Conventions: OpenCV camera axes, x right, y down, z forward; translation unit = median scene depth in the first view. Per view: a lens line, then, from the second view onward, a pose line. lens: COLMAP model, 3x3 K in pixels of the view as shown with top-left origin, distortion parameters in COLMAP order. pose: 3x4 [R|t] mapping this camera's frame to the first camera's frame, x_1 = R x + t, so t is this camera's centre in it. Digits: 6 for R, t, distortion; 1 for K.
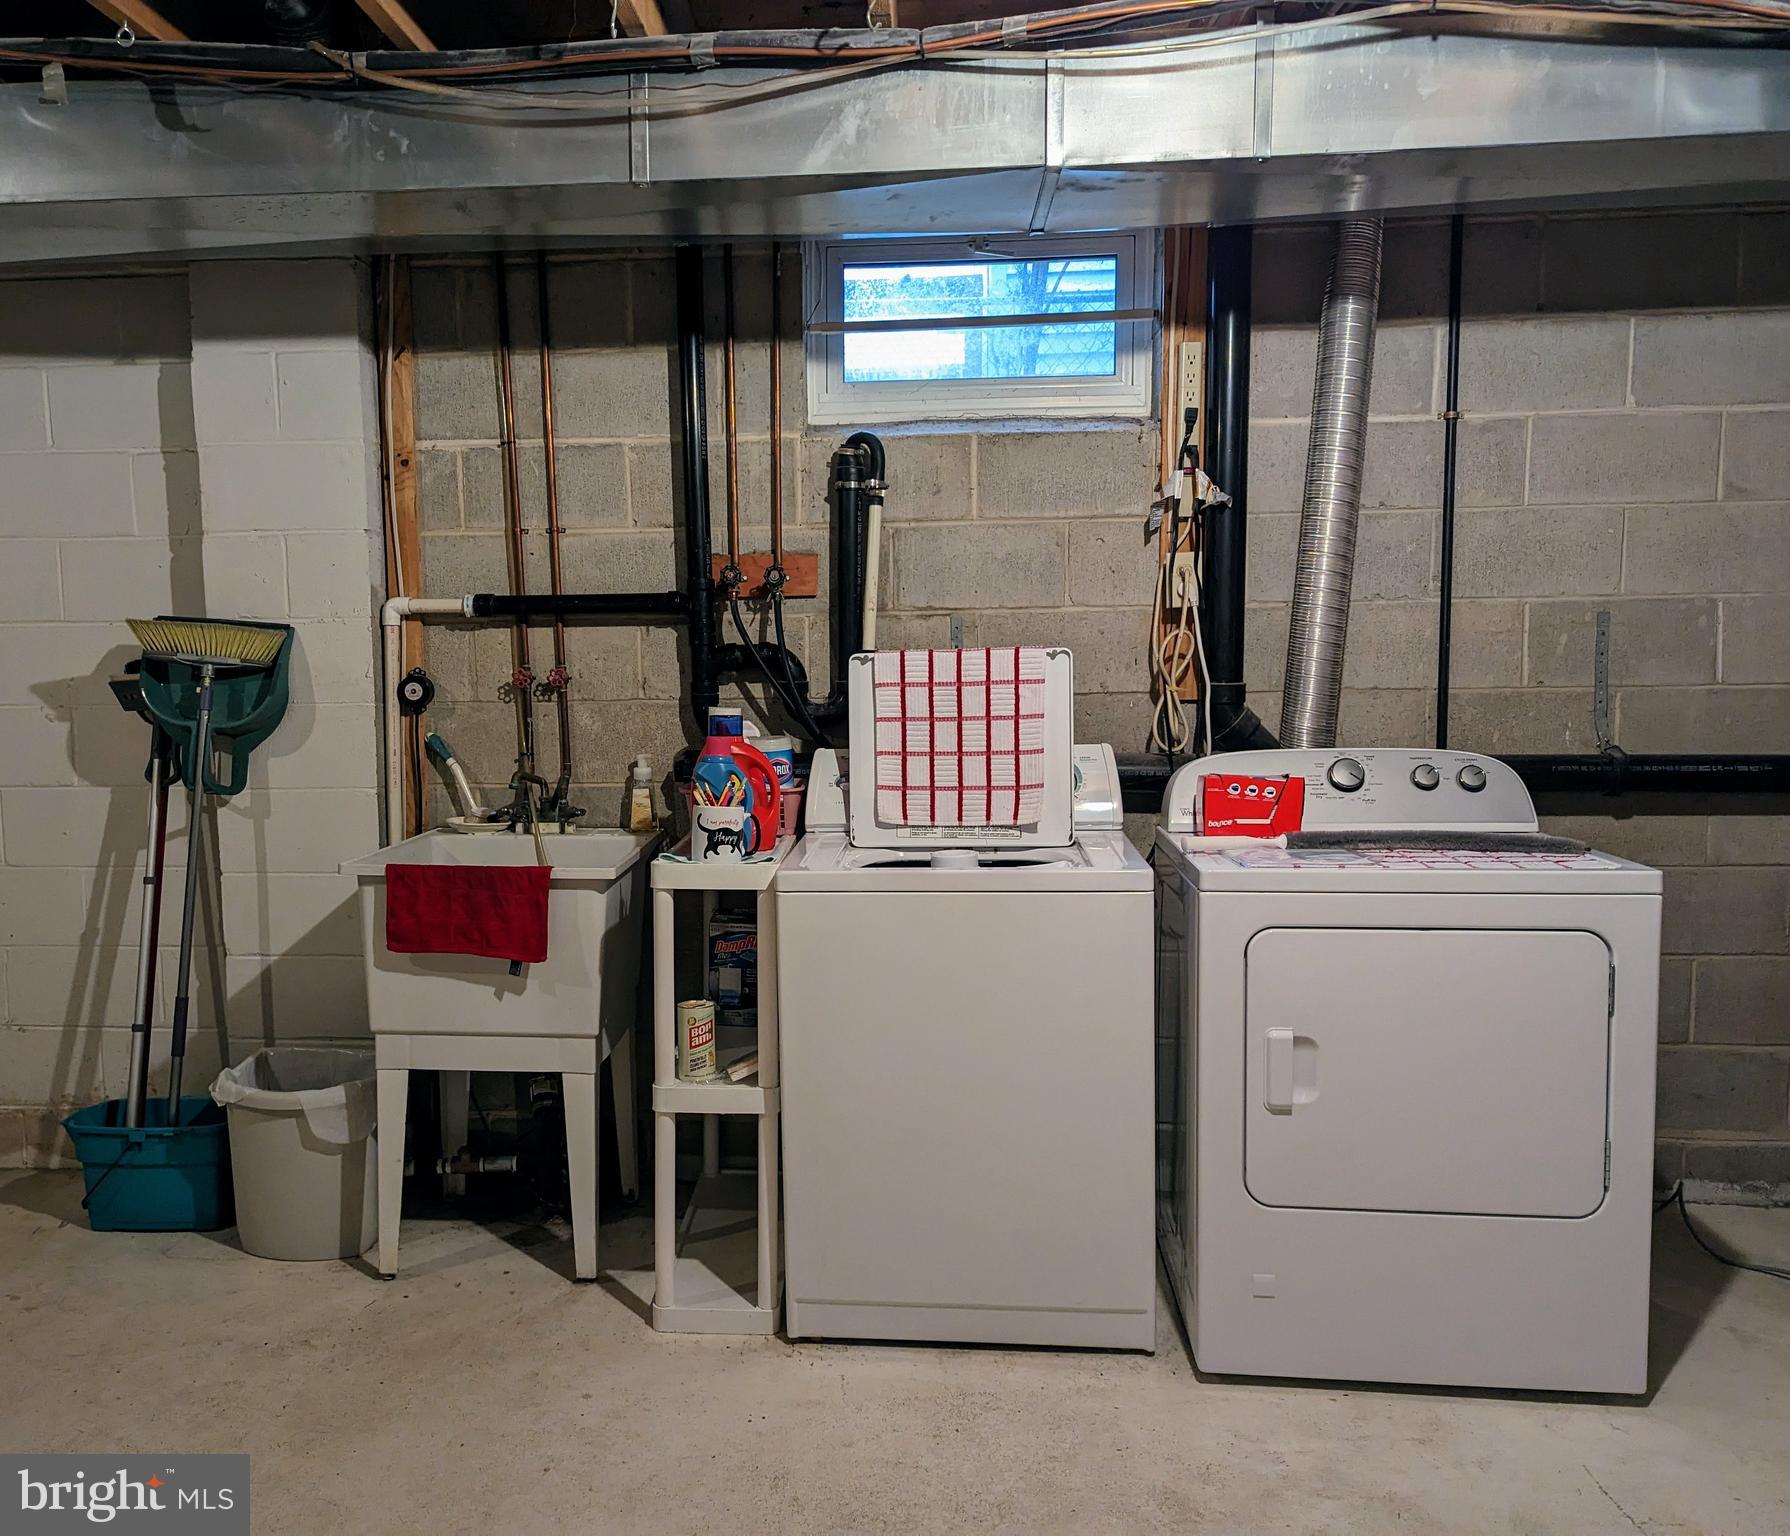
lens RADIAL K [[1562.2, 0, 895.0], [0, 1562.2, 768.0], [0, 0, 1]] dist [0.000187, -0.001408]
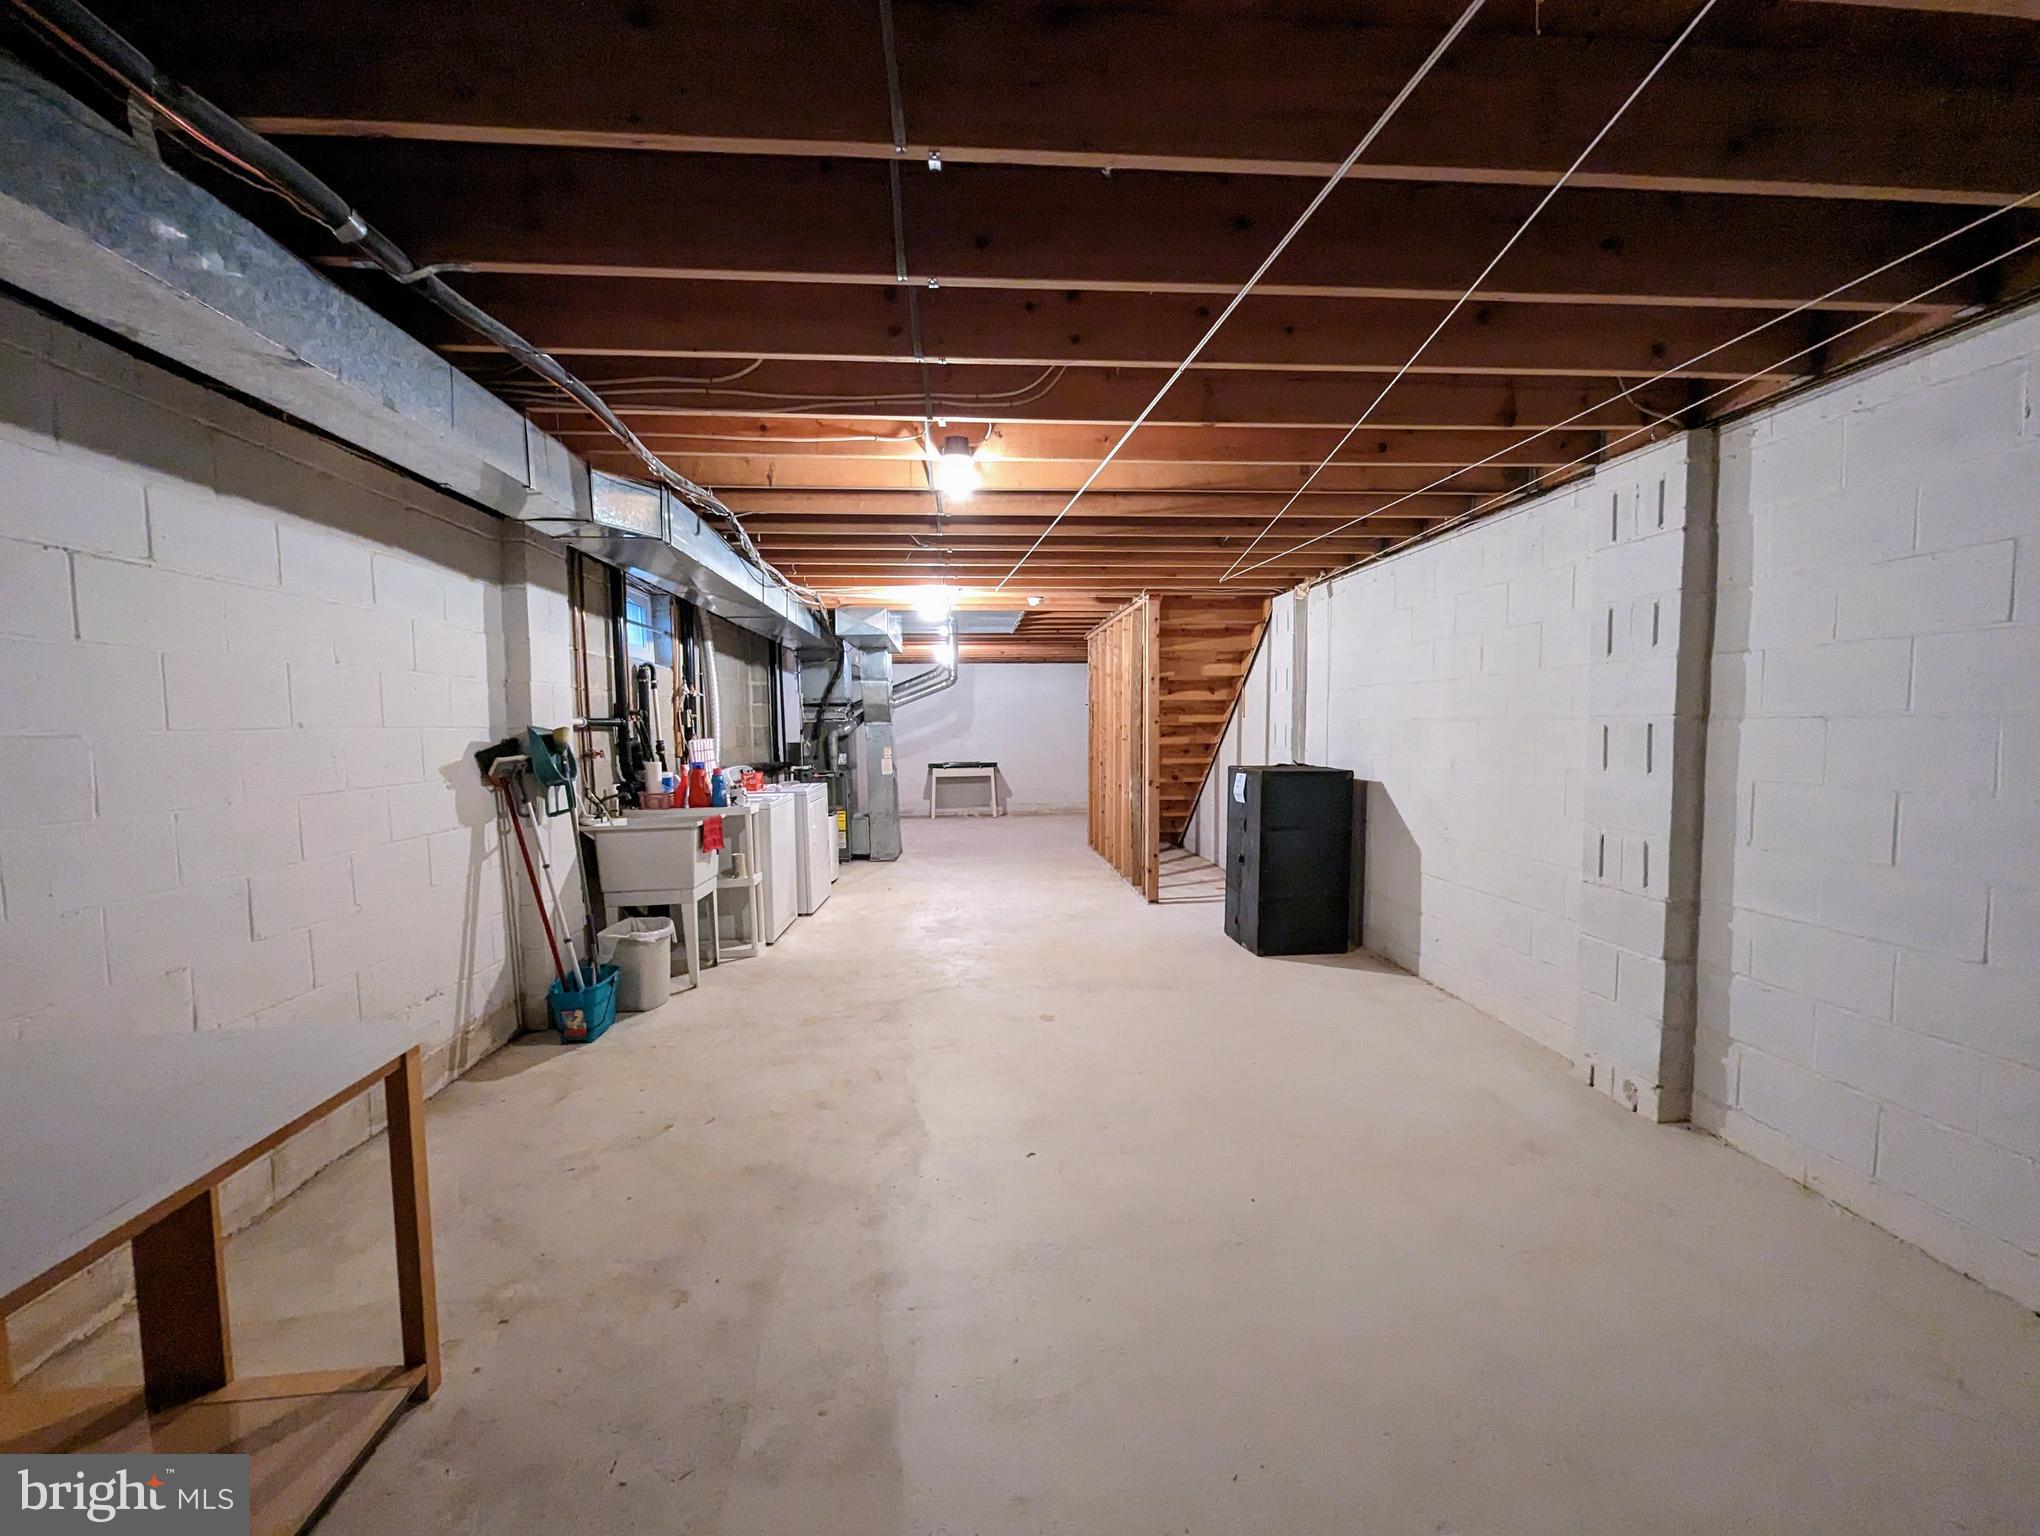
lens RADIAL K [[845.4, 0, 1021.7], [0, 845.4, 779.5], [0, 0, 1]] dist [-0.001989, -0.000965]
pose [[-0.171793, -0.045935, 0.984062, -1.512549], [0.112456, 0.991468, 0.065912, -0.031354], [-0.978693, 0.121987, -0.165161, 0.579010]]
